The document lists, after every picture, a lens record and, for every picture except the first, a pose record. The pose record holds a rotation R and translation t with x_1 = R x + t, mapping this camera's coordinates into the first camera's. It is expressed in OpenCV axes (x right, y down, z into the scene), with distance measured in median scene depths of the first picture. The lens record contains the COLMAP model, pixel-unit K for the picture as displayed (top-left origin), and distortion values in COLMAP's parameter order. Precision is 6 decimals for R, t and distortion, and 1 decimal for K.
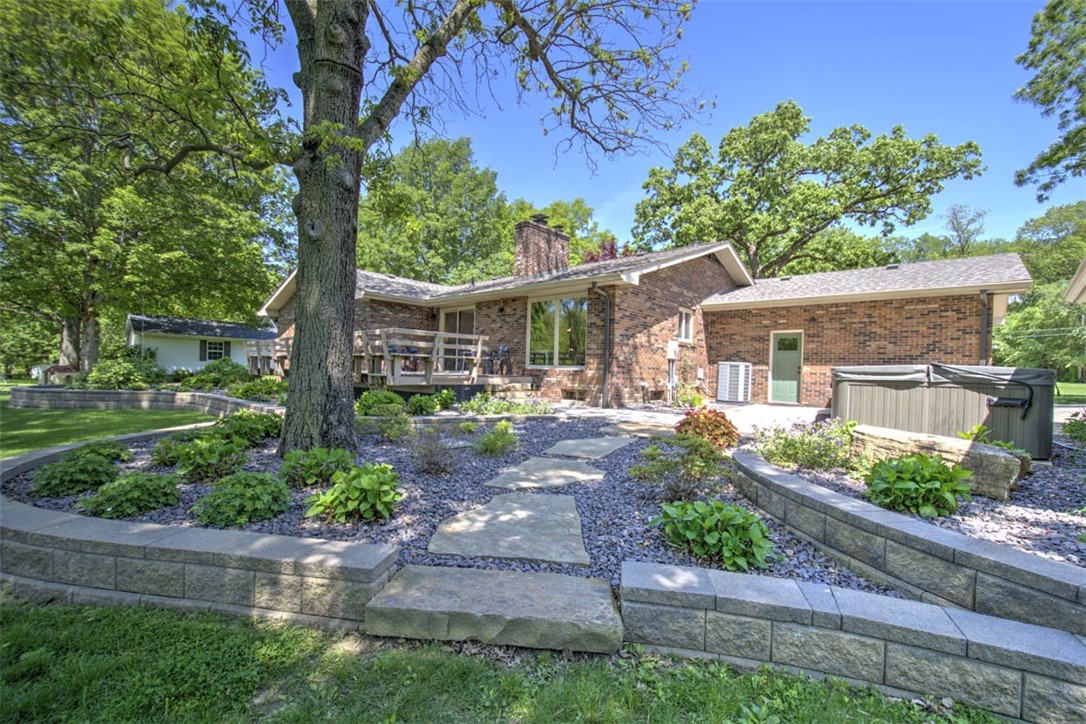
lens RADIAL K [[466.5, 0, 542.3], [0, 466.5, 375.3], [0, 0, 1]] dist [0.000379, -0.000043]
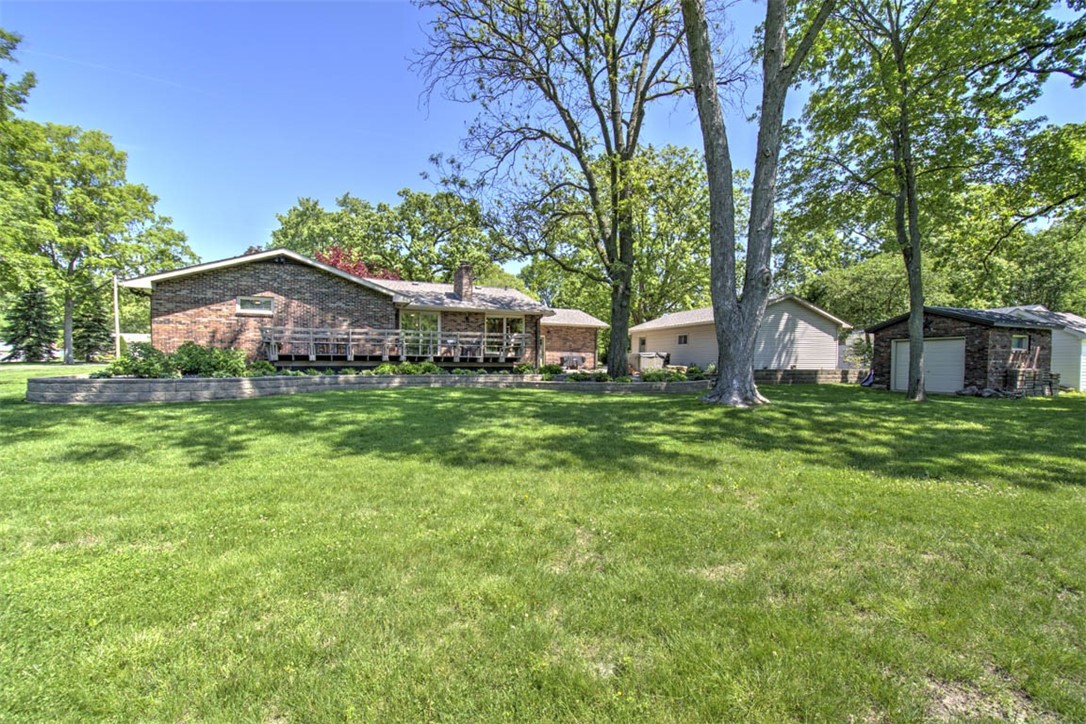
lens RADIAL K [[466.5, 0, 542.3], [0, 466.5, 375.3], [0, 0, 1]] dist [0.000379, -0.000043]
pose [[0.411223, -0.044945, 0.910426, -1.480317], [0.014131, 0.998978, 0.042933, -0.004031], [-0.911425, -0.004790, 0.411438, 0.066602]]
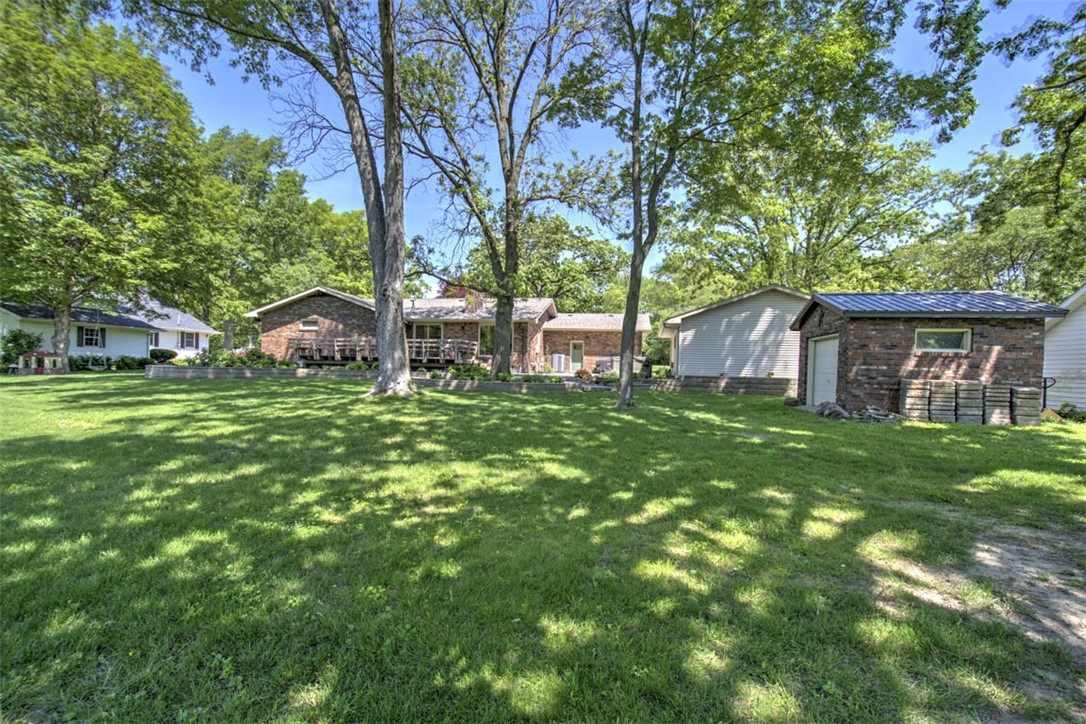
lens RADIAL K [[466.5, 0, 542.3], [0, 466.5, 375.3], [0, 0, 1]] dist [0.000379, -0.000043]
pose [[0.849547, -0.012390, 0.527367, -0.849250], [0.000975, 0.999759, 0.021918, 0.022997], [-0.527512, -0.018106, 0.849355, -0.886816]]
